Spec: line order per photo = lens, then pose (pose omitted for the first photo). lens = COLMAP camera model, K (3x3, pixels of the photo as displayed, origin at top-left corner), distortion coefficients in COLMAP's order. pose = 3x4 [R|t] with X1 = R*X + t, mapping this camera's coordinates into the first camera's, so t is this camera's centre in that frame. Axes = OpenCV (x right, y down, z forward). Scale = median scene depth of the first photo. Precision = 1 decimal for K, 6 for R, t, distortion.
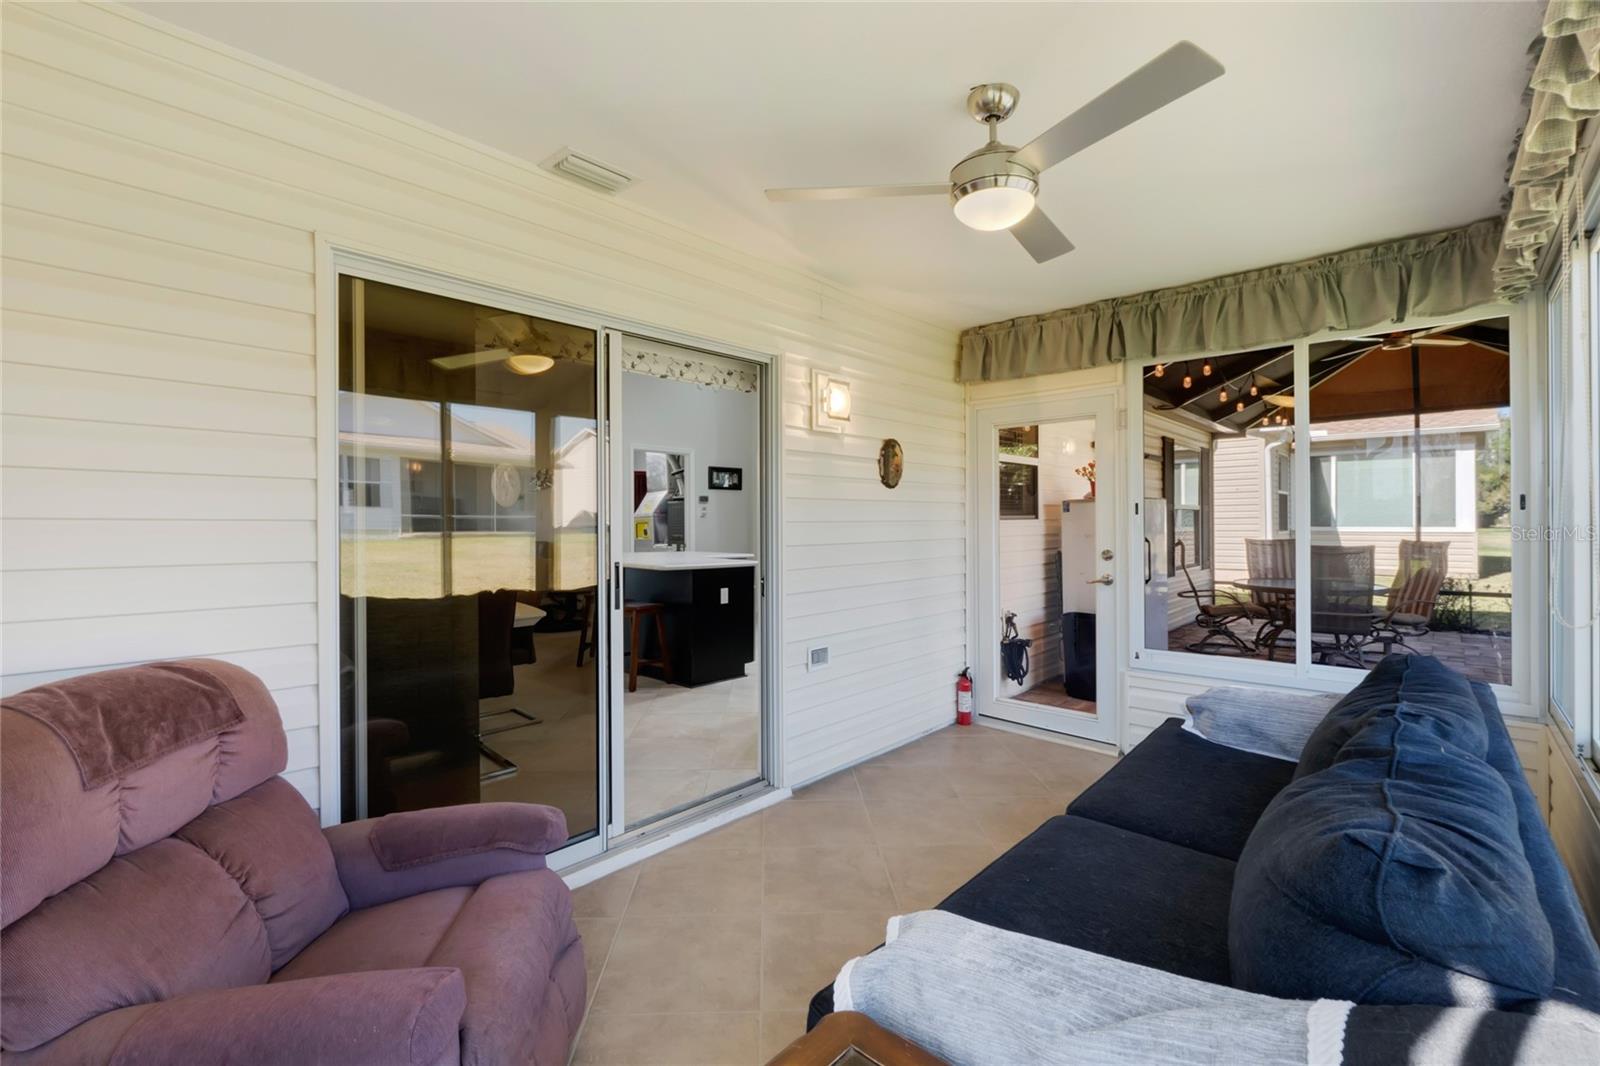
lens RADIAL K [[695.4, 0, 800.3], [0, 695.4, 527.7], [0, 0, 1]] dist [-0.000980, -0.000374]
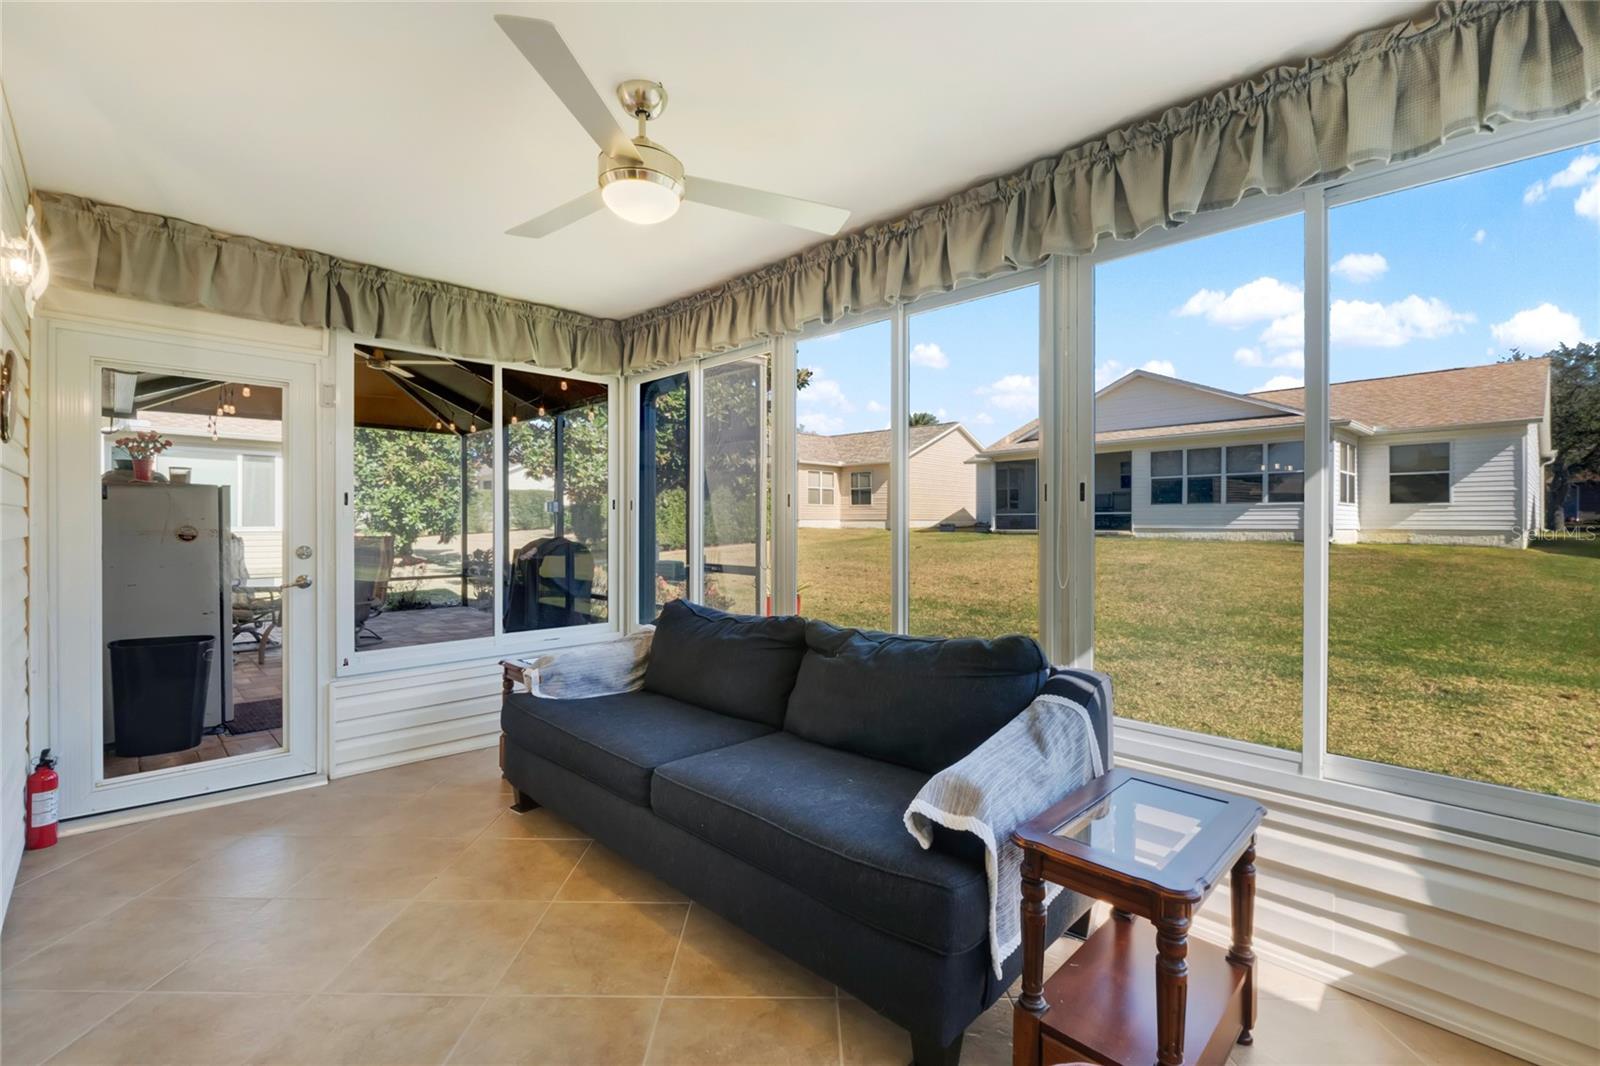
lens RADIAL K [[695.4, 0, 800.3], [0, 695.4, 527.7], [0, 0, 1]] dist [-0.000980, -0.000374]
pose [[0.054968, 0.000417, 0.998488, -0.411004], [0.004888, 0.999988, -0.000686, 0.014520], [-0.998476, 0.004918, 0.054965, 0.395243]]
